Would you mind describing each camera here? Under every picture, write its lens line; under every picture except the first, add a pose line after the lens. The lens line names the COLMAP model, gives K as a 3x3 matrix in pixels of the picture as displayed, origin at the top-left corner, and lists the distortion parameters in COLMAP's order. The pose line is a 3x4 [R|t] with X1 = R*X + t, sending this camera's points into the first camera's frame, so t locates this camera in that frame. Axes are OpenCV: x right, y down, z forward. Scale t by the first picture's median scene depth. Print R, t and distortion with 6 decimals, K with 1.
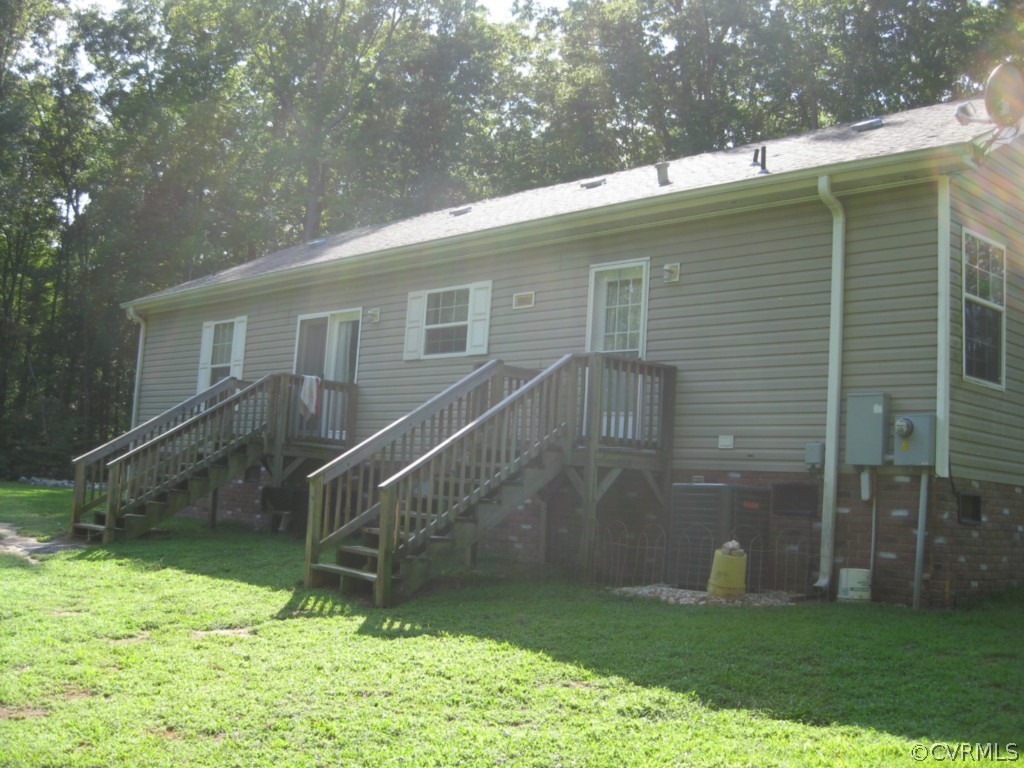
lens RADIAL K [[1121.2, 0, 512.0], [0, 1121.2, 384.0], [0, 0, 1]] dist [-0.183077, 0.143550]
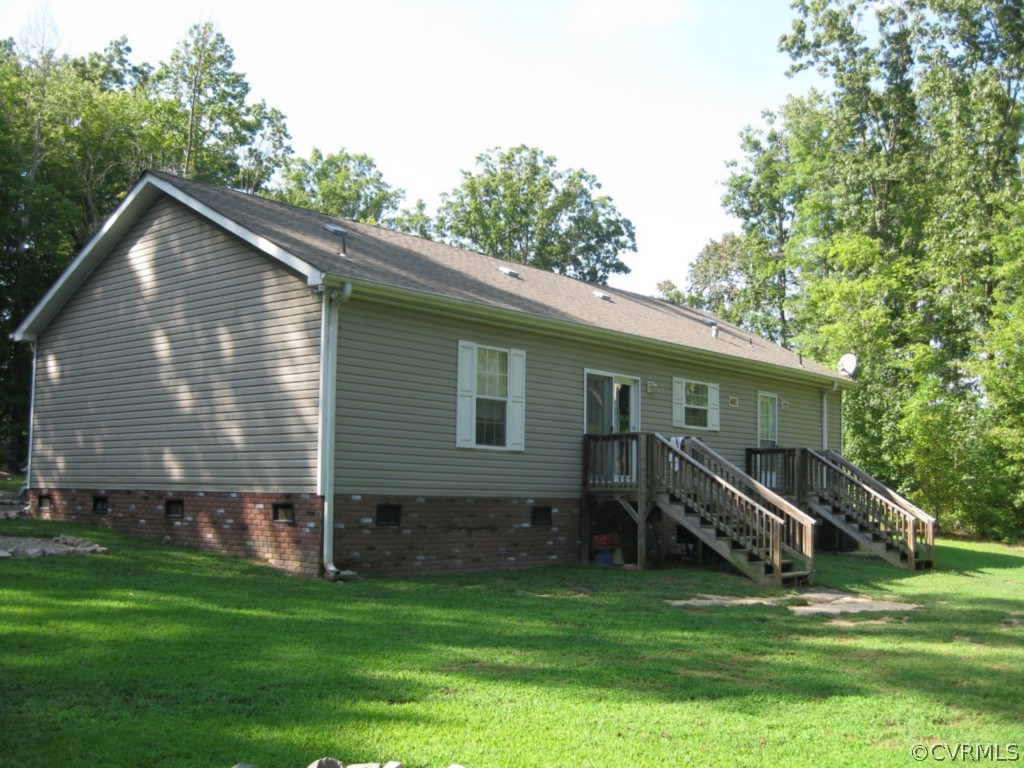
lens RADIAL K [[1121.2, 0, 512.0], [0, 1121.2, 384.0], [0, 0, 1]] dist [-0.183077, 0.143550]
pose [[-0.093084, 0.054804, 0.994149, -1.478433], [-0.103068, 0.992589, -0.064368, 0.036999], [-0.990309, -0.108457, -0.086746, 1.349157]]
